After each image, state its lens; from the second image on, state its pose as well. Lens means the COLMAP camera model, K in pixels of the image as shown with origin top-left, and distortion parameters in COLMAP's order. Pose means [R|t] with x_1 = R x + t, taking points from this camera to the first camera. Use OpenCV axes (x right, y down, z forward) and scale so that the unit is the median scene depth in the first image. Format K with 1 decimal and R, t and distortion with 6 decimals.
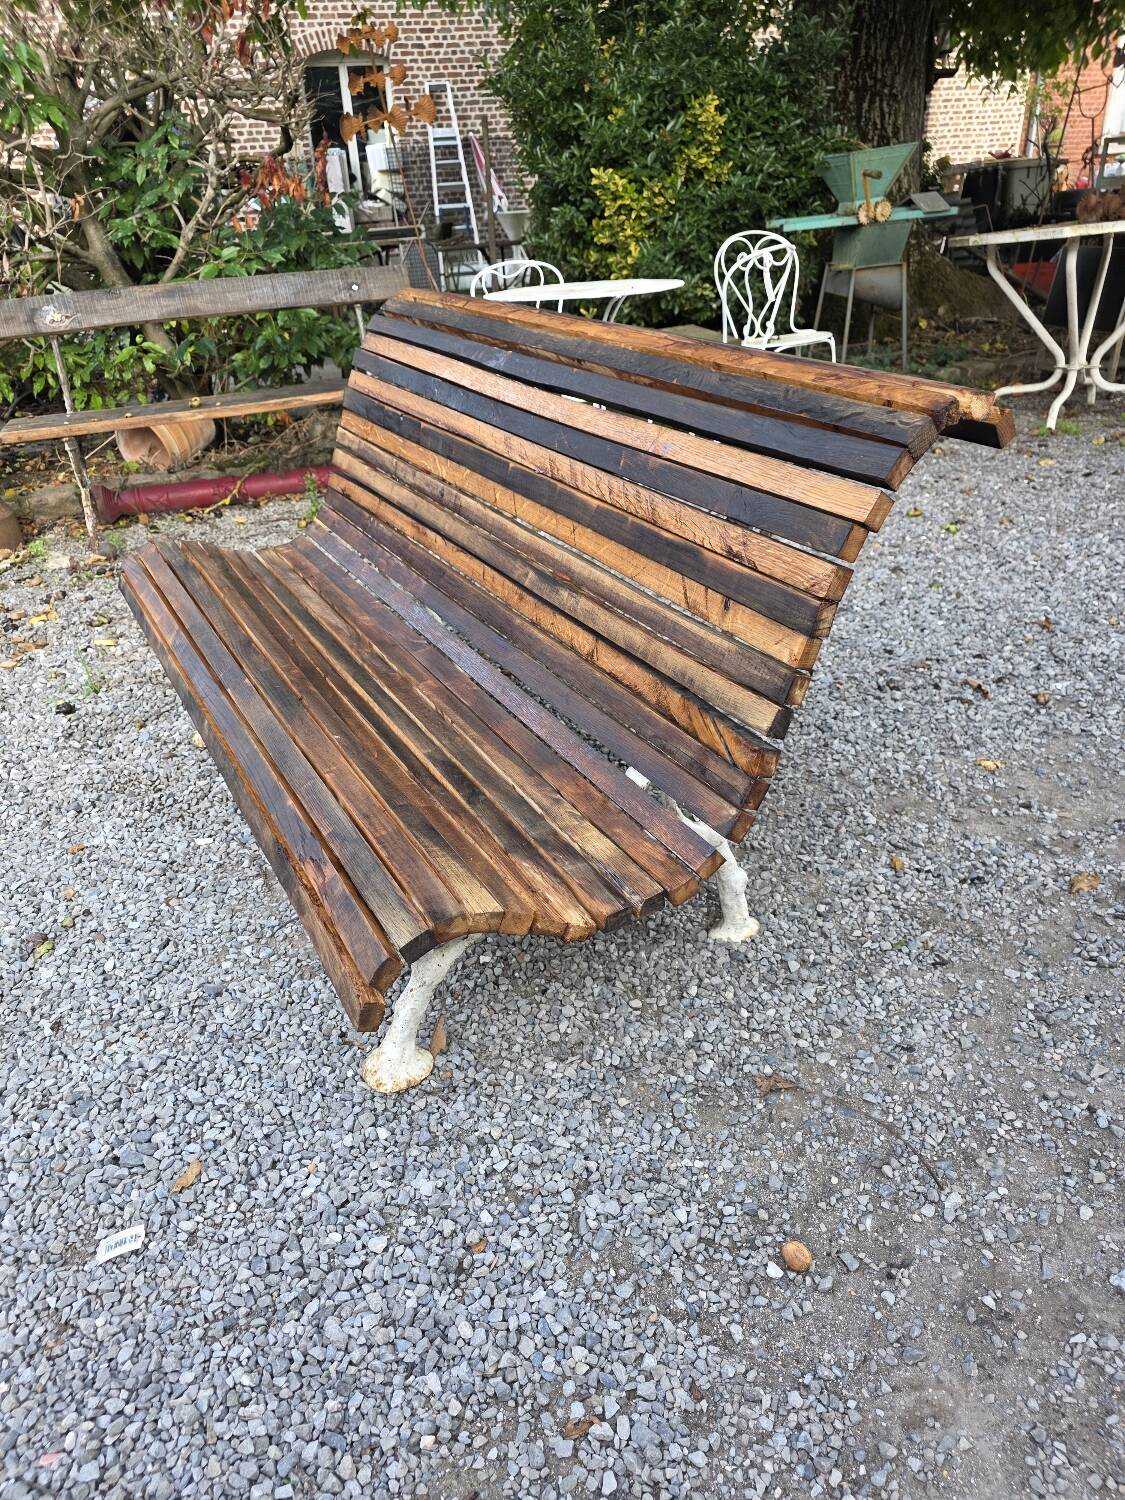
lens RADIAL K [[1015.3, 0, 545.9], [0, 1015.3, 770.1], [0, 0, 1]] dist [0.036693, -0.026122]
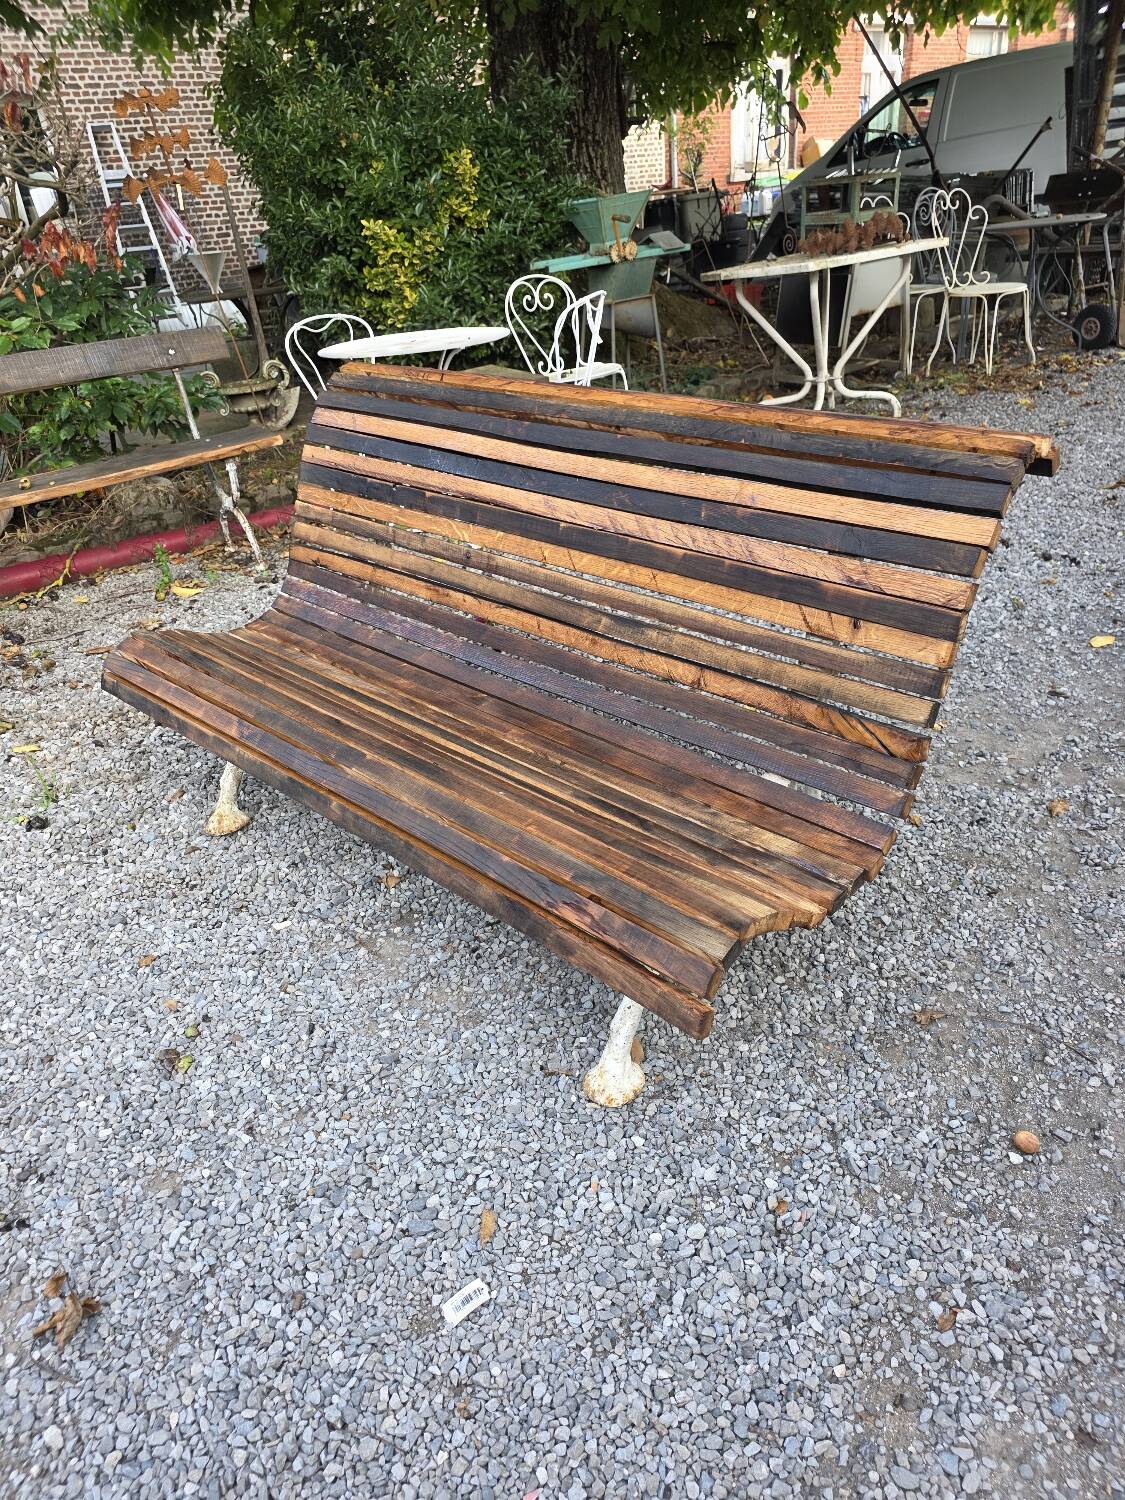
lens RADIAL K [[1012.6, 0, 553.5], [0, 1012.6, 762.5], [0, 0, 1]] dist [0.043335, -0.034116]
pose [[0.953235, -0.166235, 0.252407, -0.438915], [0.172594, 0.984988, -0.003103, -0.054517], [-0.248102, 0.046521, 0.967616, -0.052660]]
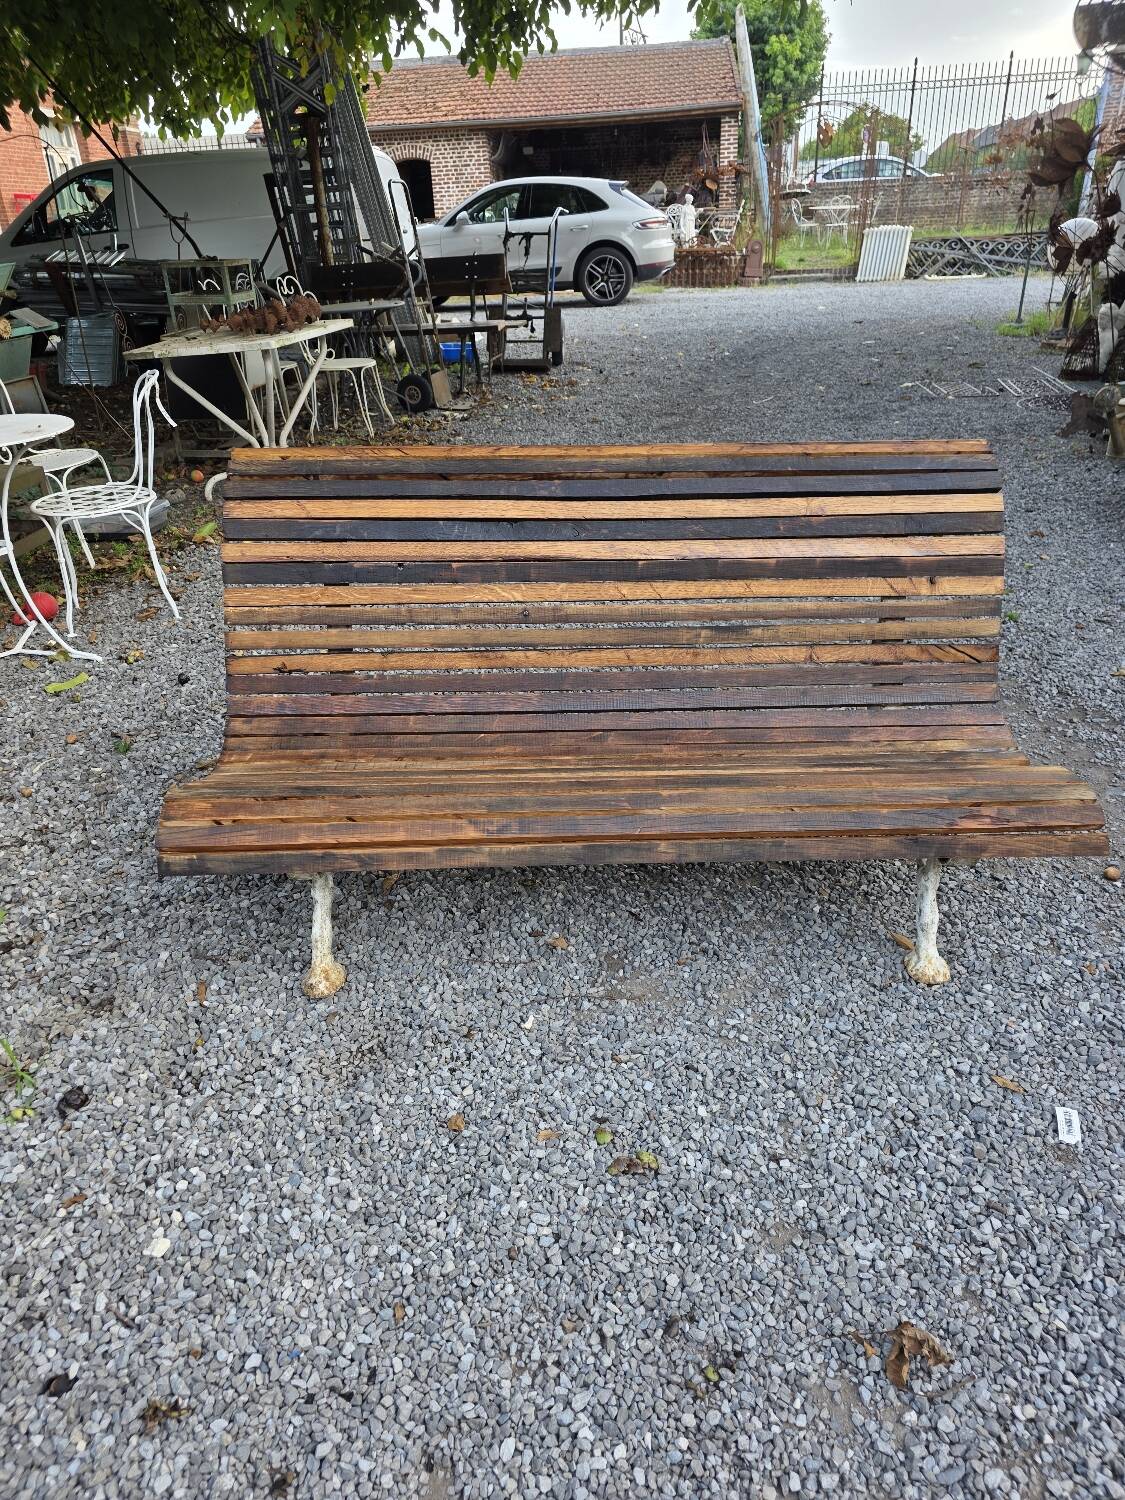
lens RADIAL K [[1014.8, 0, 560.0], [0, 1014.8, 750.8], [0, 0, 1]] dist [0.047304, -0.037877]
pose [[0.453580, -0.374677, 0.808630, -1.406852], [0.442363, 0.882323, 0.160690, -0.411427], [-0.773679, 0.284822, 0.565947, 0.540488]]
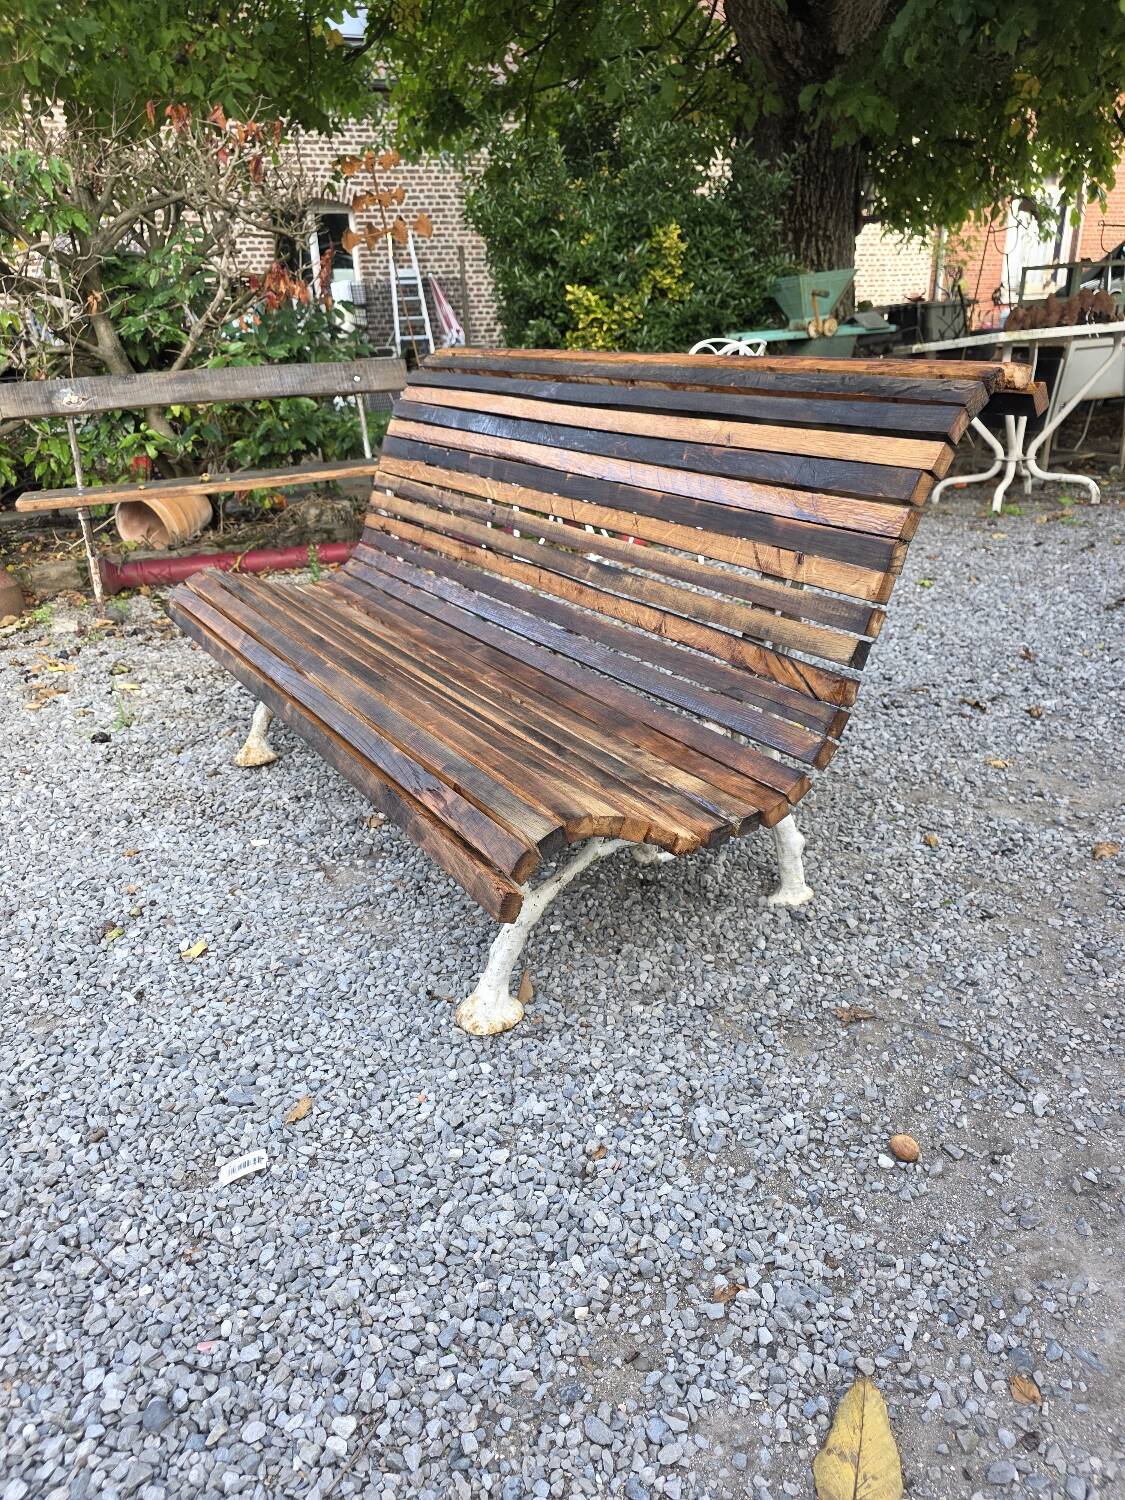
lens RADIAL K [[1014.4, 0, 550.2], [0, 1014.4, 762.0], [0, 0, 1]] dist [0.040110, -0.035892]
pose [[0.998325, -0.010764, 0.056850, -0.144818], [0.017526, 0.992640, -0.119828, 0.167623], [-0.055141, 0.120624, 0.991166, -0.056648]]
